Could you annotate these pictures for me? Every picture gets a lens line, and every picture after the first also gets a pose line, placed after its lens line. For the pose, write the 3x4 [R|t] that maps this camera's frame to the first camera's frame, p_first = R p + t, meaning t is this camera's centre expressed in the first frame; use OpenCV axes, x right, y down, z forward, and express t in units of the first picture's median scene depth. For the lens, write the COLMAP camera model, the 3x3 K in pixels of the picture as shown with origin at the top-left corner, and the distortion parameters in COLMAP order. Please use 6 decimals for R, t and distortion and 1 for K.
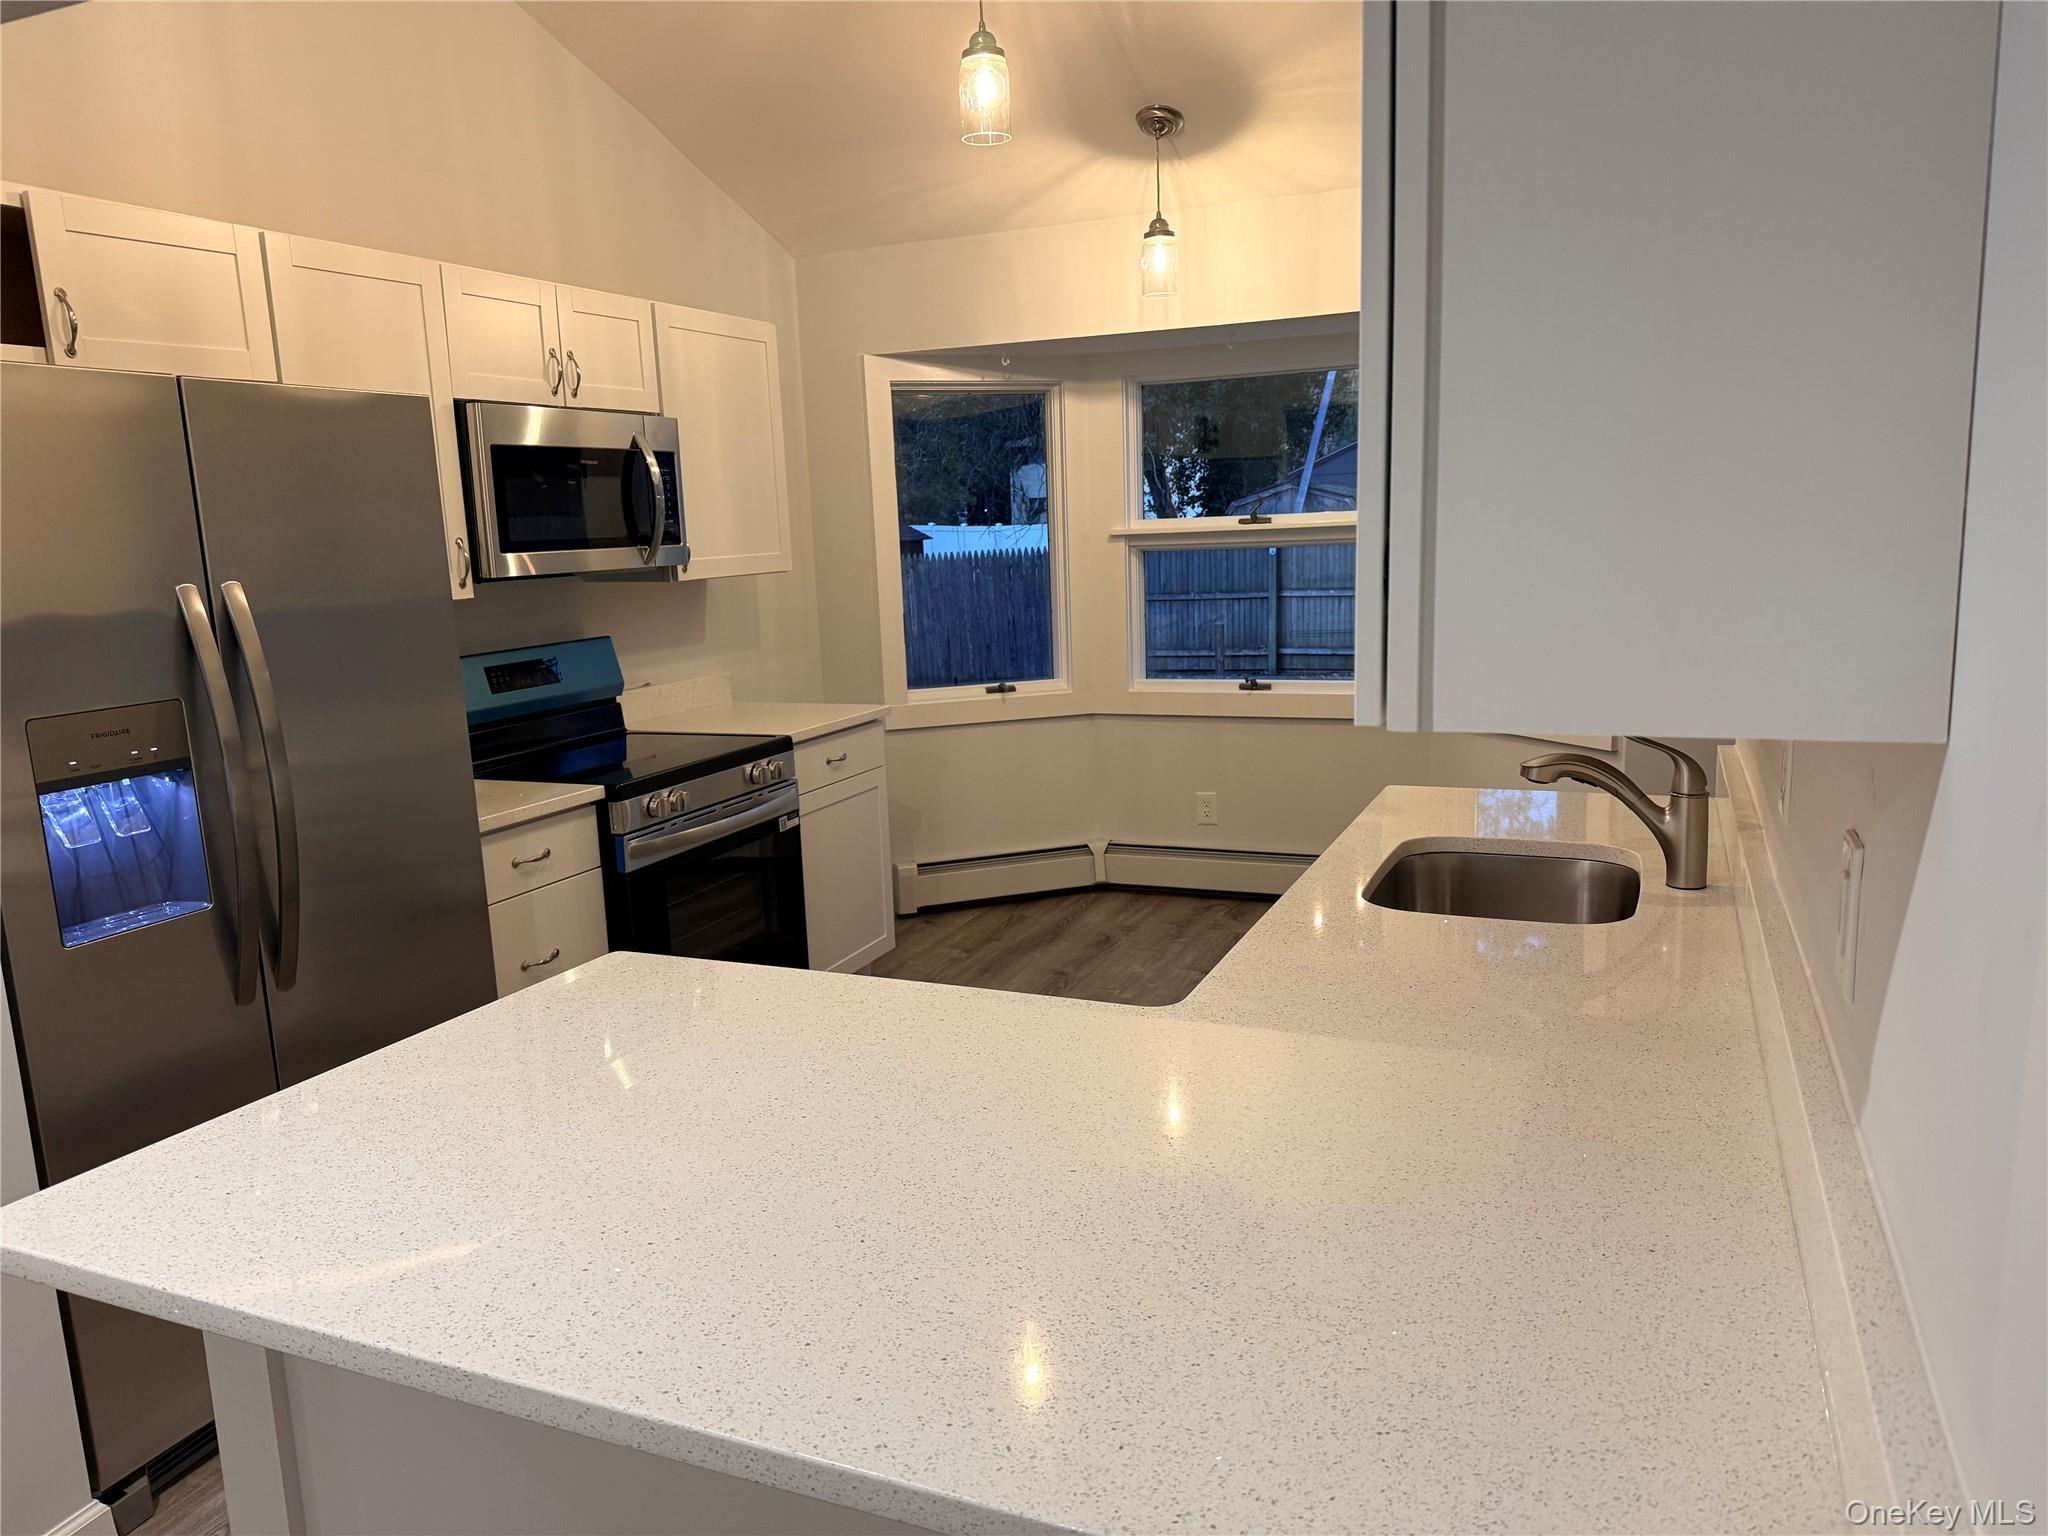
lens RADIAL K [[1411.0, 0, 1007.9], [0, 1411.0, 776.9], [0, 0, 1]] dist [0.164330, -0.285834]
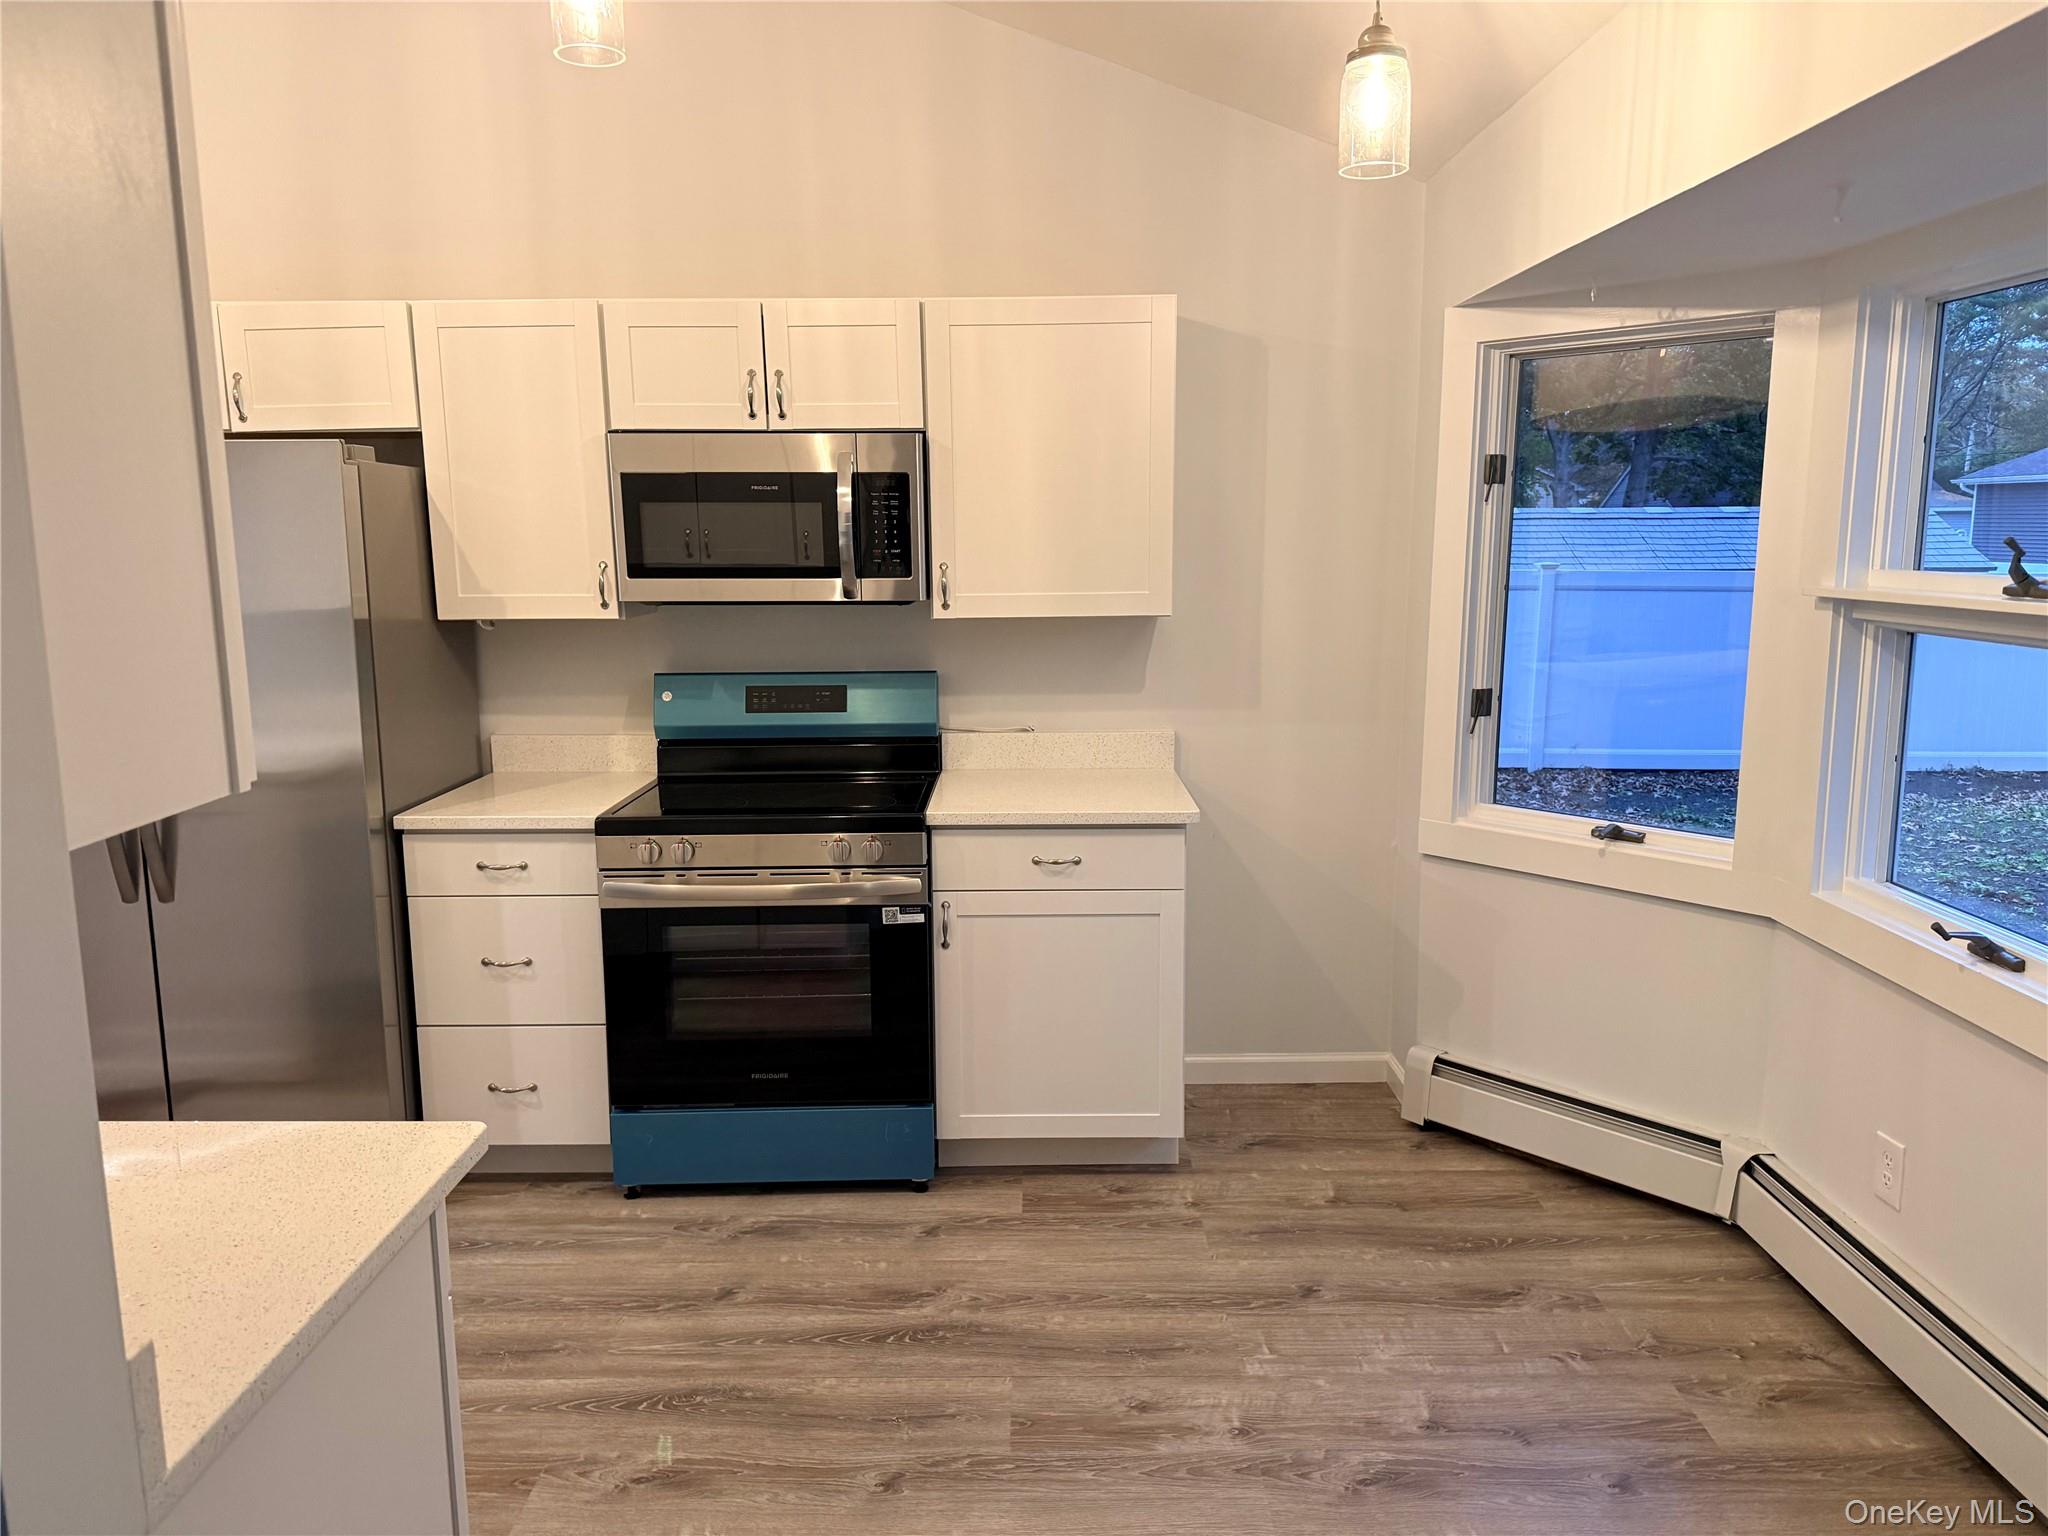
lens RADIAL K [[1428.5, 0, 1024.0], [0, 1428.5, 768.0], [0, 0, 1]] dist [0.056456, -0.068657]
pose [[0.400686, 0.184141, -0.897521, 0.457180], [-0.172104, 0.977285, 0.123672, -0.127008], [0.899906, 0.104913, 0.423275, 0.531656]]
